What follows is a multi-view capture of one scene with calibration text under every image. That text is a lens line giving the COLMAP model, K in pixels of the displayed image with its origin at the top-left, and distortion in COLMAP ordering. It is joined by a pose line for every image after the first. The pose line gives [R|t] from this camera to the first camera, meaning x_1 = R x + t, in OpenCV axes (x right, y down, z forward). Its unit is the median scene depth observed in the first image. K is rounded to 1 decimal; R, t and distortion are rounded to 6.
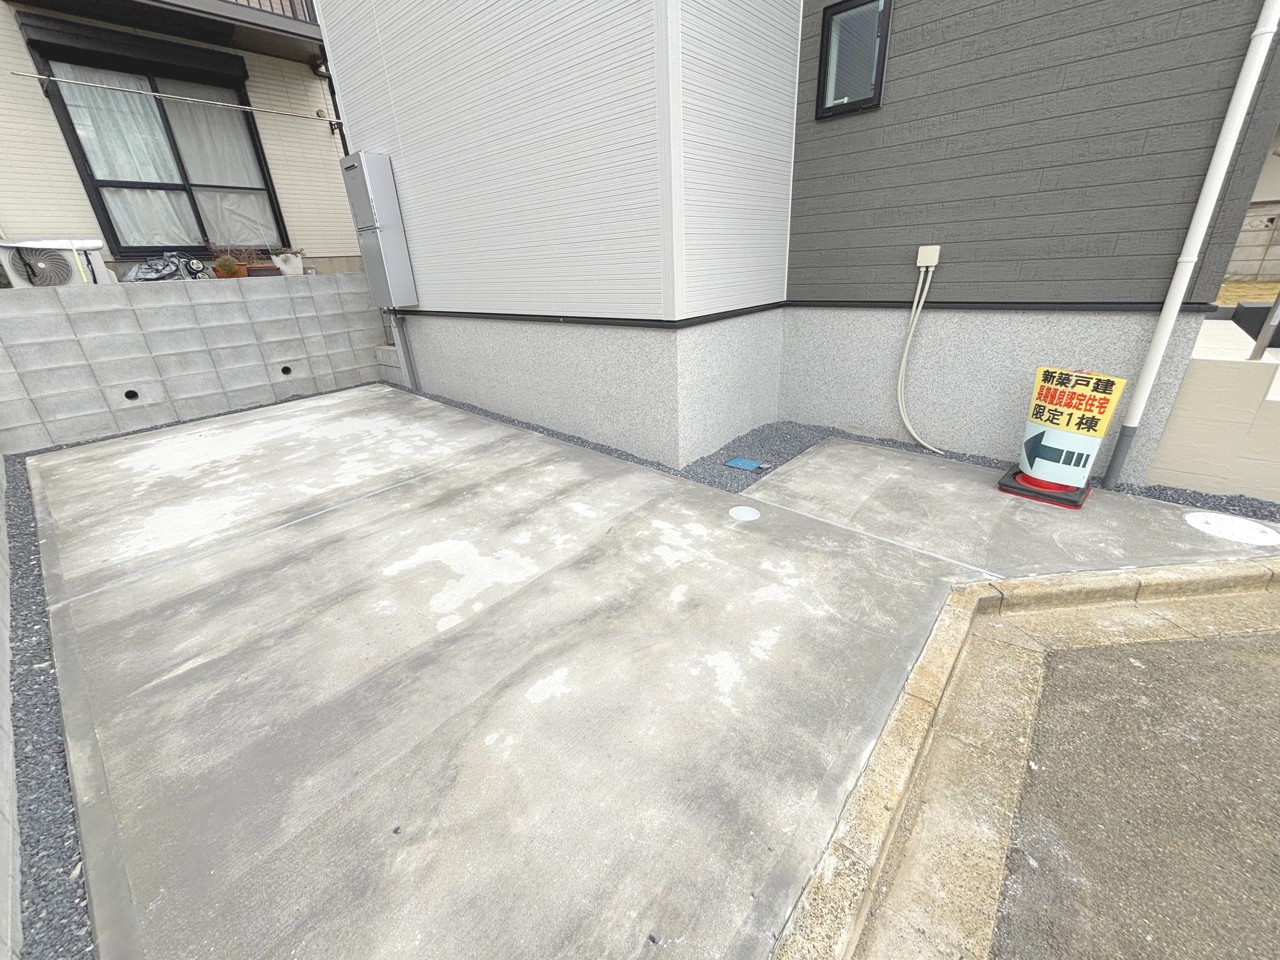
lens RADIAL K [[517.6, 0, 641.9], [0, 517.6, 483.7], [0, 0, 1]] dist [-0.002728, 0.000667]
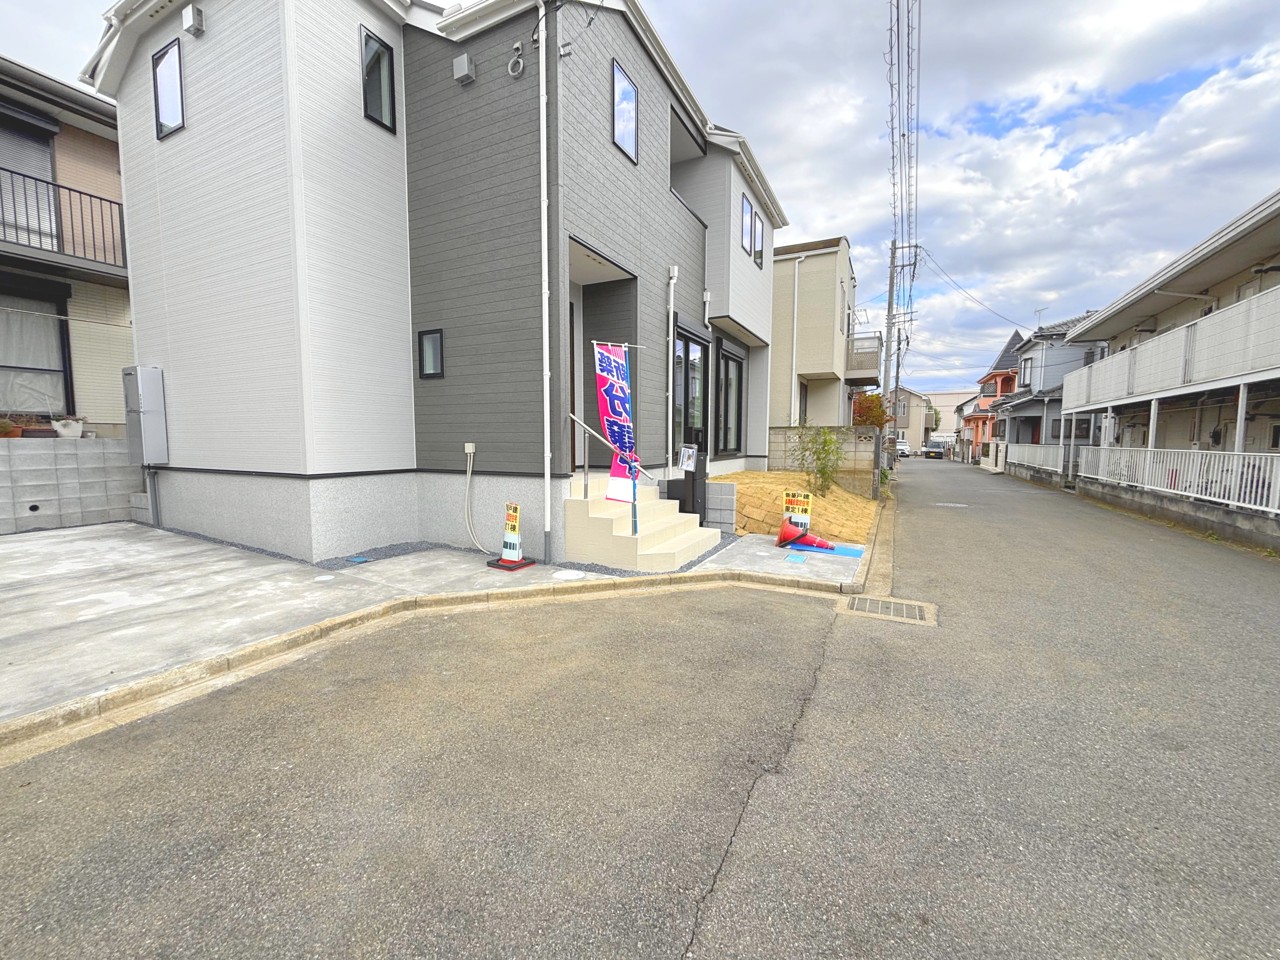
lens RADIAL K [[517.6, 0, 638.8], [0, 517.6, 479.2], [0, 0, 1]] dist [-0.002728, 0.000667]
pose [[0.967873, 0.031320, 0.249483, 0.633353], [0.051525, 0.946452, -0.318707, 0.287771], [-0.246105, 0.321322, 0.914431, -0.802018]]
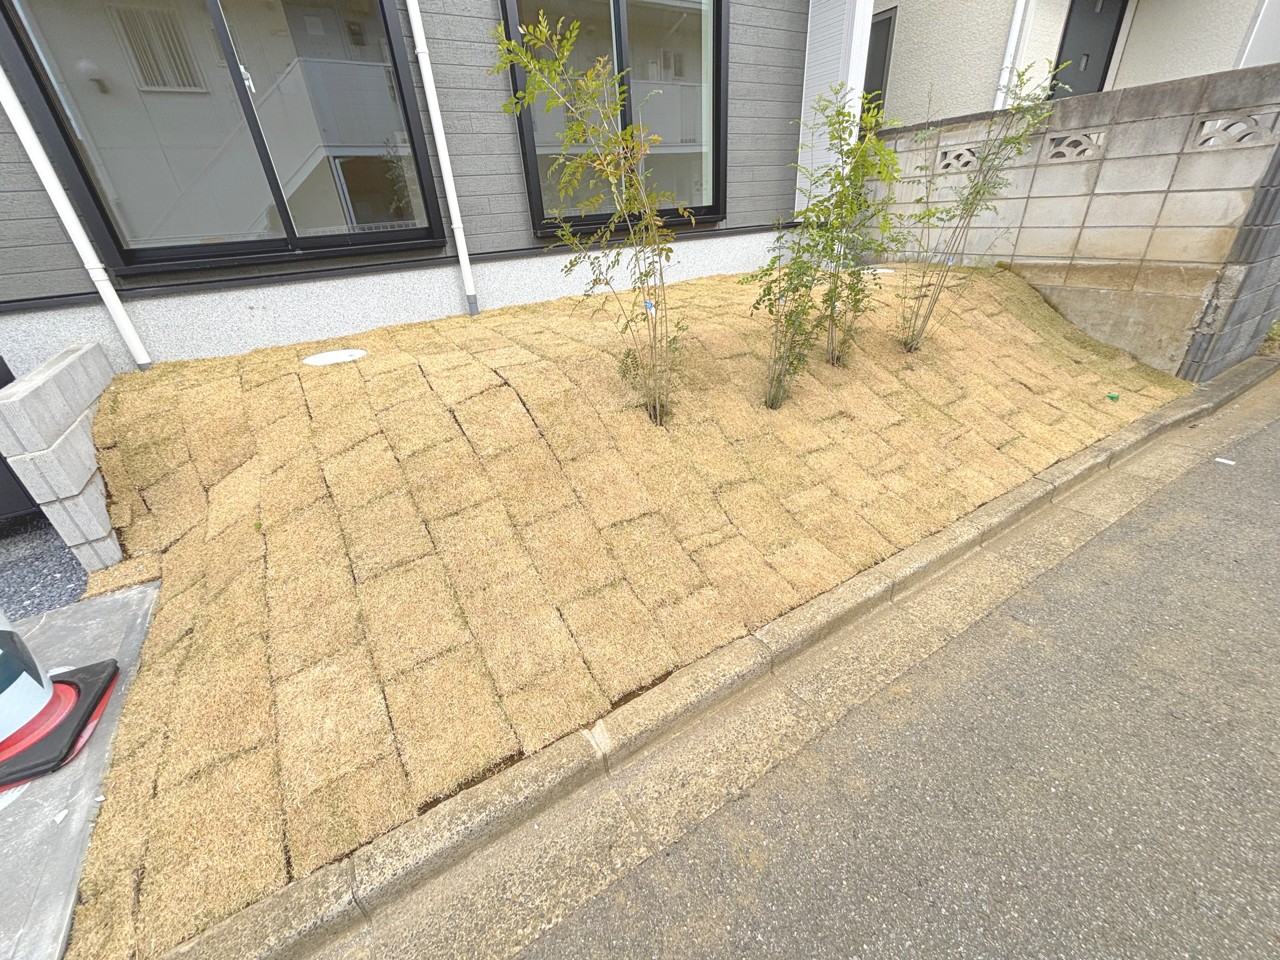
lens RADIAL K [[517.6, 0, 638.3], [0, 517.6, 484.2], [0, 0, 1]] dist [-0.002728, 0.000667]
pose [[0.952690, 0.135287, -0.272175, 2.319968], [-0.105736, 0.987063, 0.120522, -0.409444], [0.284959, -0.086042, 0.954670, 0.748294]]
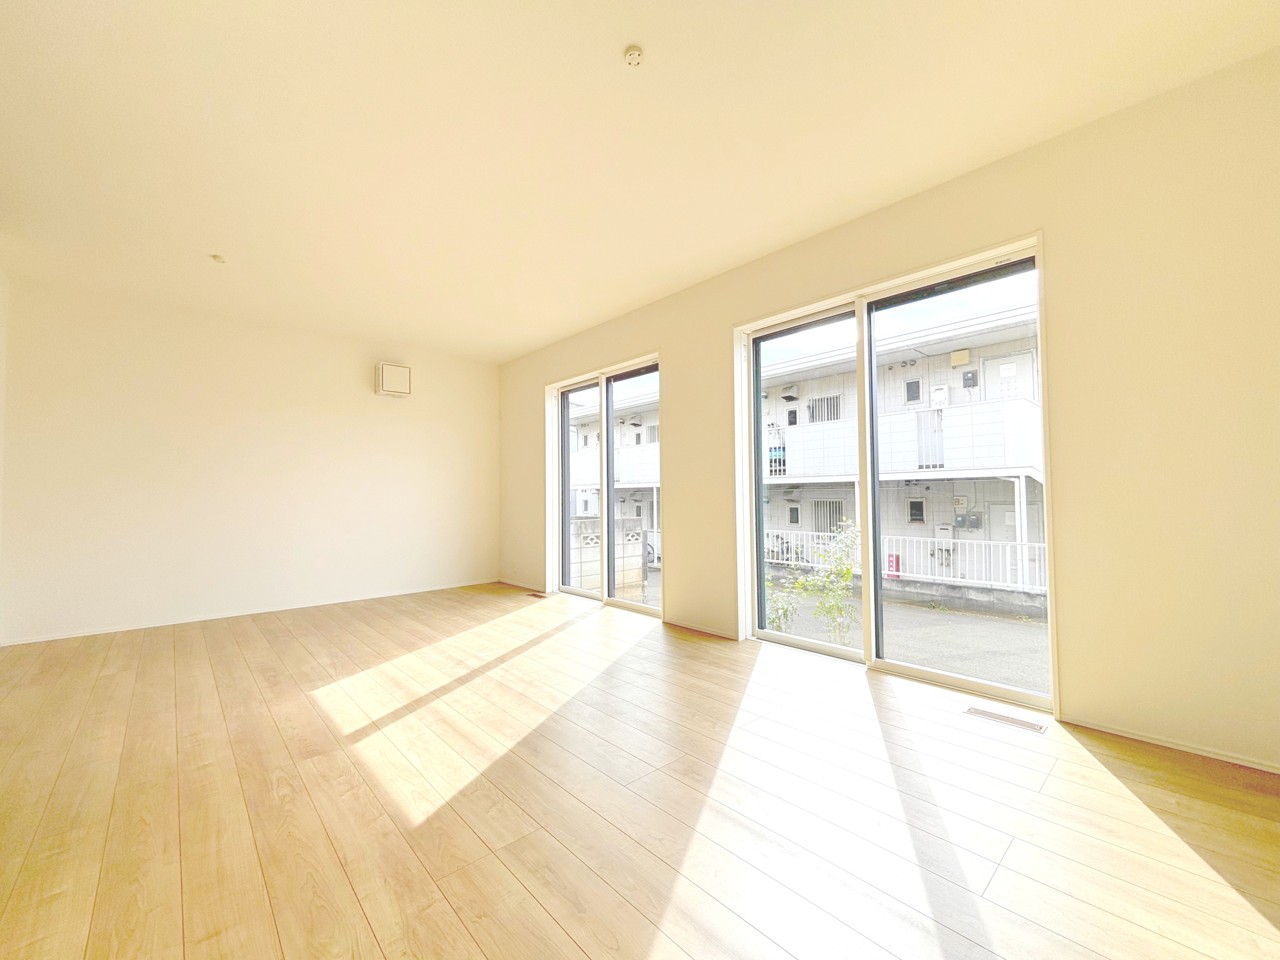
lens RADIAL K [[517.6, 0, 633.3], [0, 517.6, 482.0], [0, 0, 1]] dist [-0.002728, 0.000667]
pose [[0.133475, 0.070881, 0.988514, 0.602444], [0.391464, 0.912559, -0.118293, -0.937156], [-0.910462, 0.402756, 0.094056, 1.567737]]
